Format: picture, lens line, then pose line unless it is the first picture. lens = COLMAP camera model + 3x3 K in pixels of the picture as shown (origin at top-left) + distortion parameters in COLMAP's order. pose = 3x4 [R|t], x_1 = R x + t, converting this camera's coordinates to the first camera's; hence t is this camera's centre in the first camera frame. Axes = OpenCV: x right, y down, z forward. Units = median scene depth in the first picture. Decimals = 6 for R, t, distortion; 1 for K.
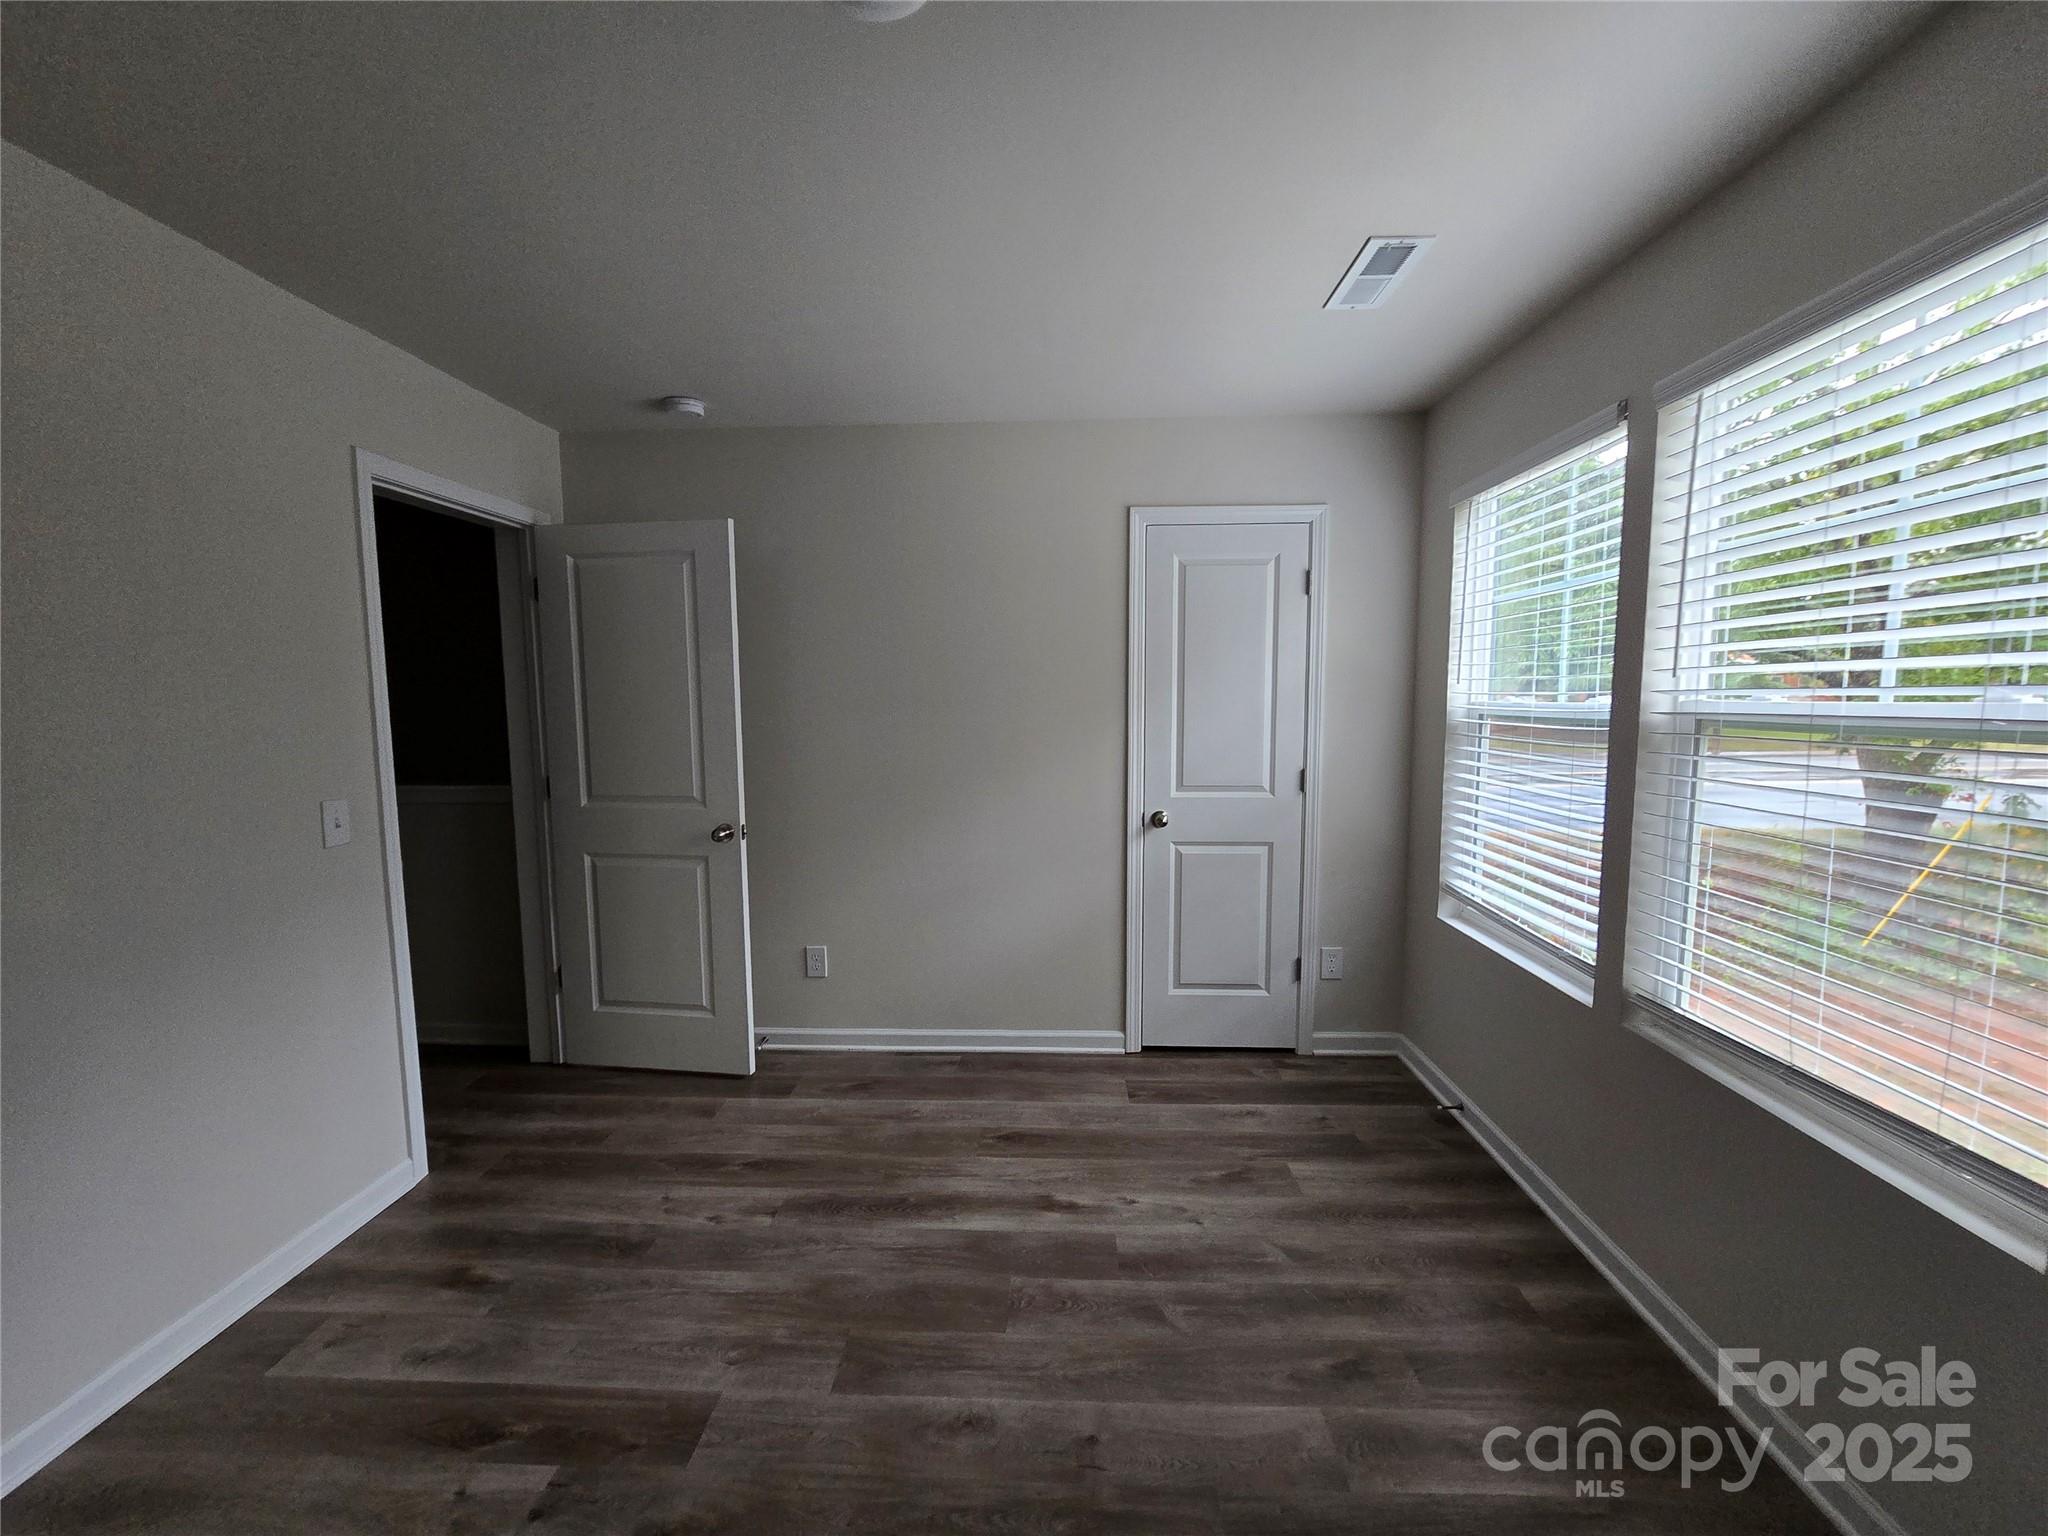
lens RADIAL K [[825.5, 0, 1031.9], [0, 825.5, 773.8], [0, 0, 1]] dist [-0.002499, -0.000489]
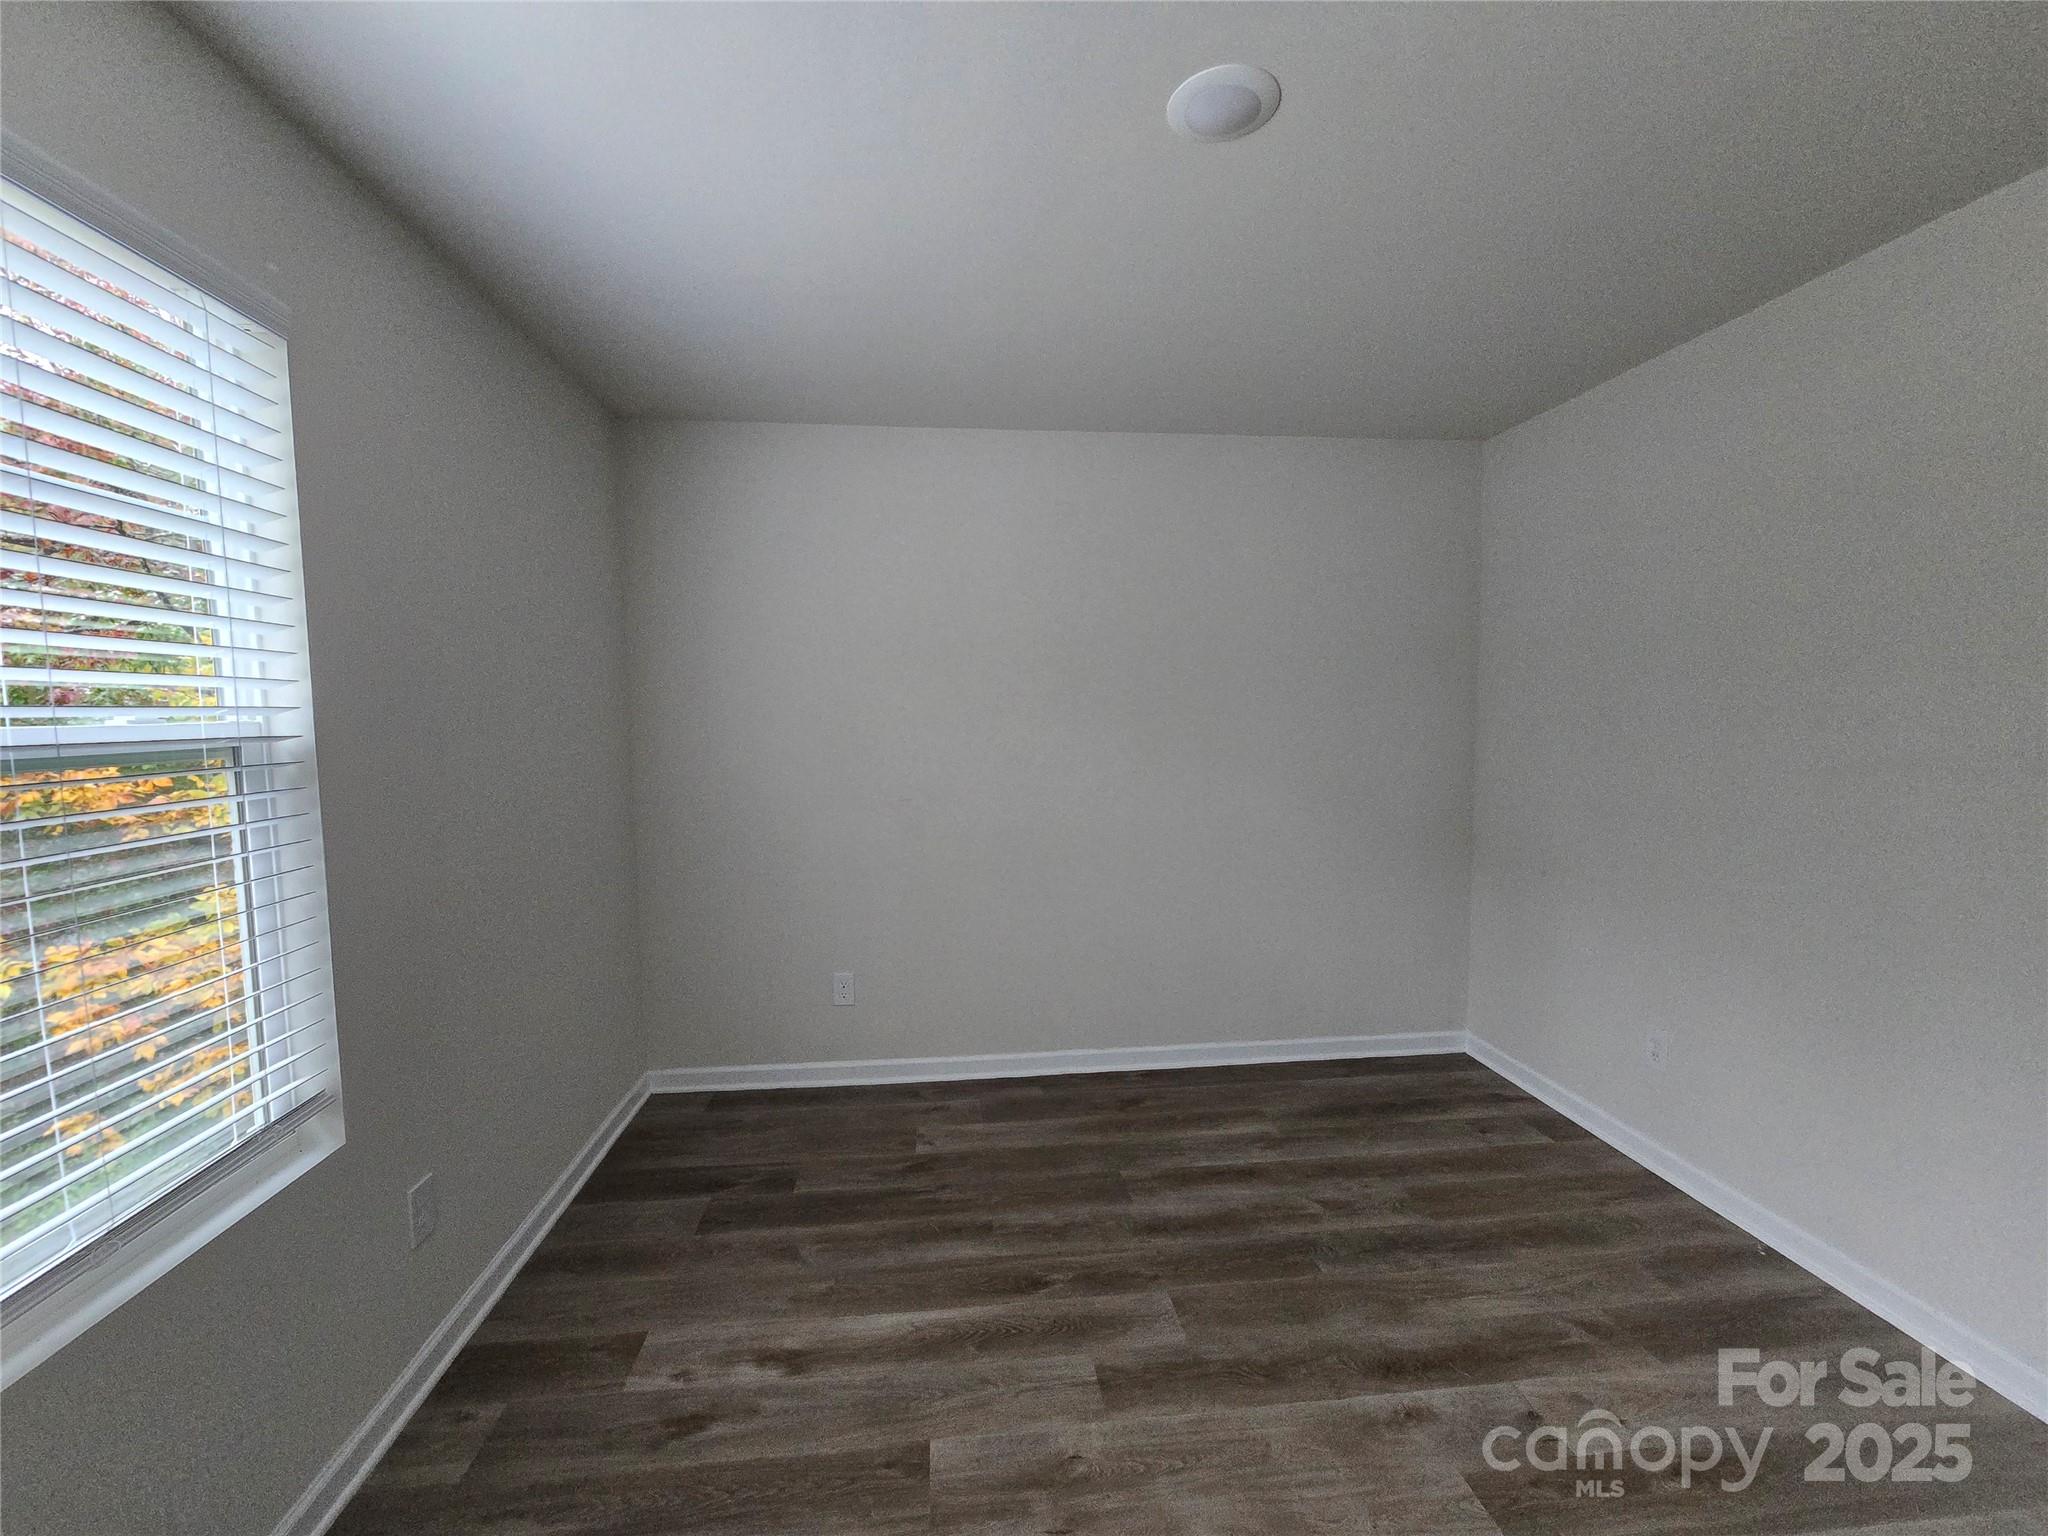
lens RADIAL K [[825.5, 0, 1024.5], [0, 825.5, 765.9], [0, 0, 1]] dist [-0.002499, -0.000489]
pose [[-0.990312, 0.020365, -0.137356, 0.231162], [-0.001621, 0.987424, 0.158088, -0.169362], [0.138848, 0.156779, -0.977825, 1.836208]]
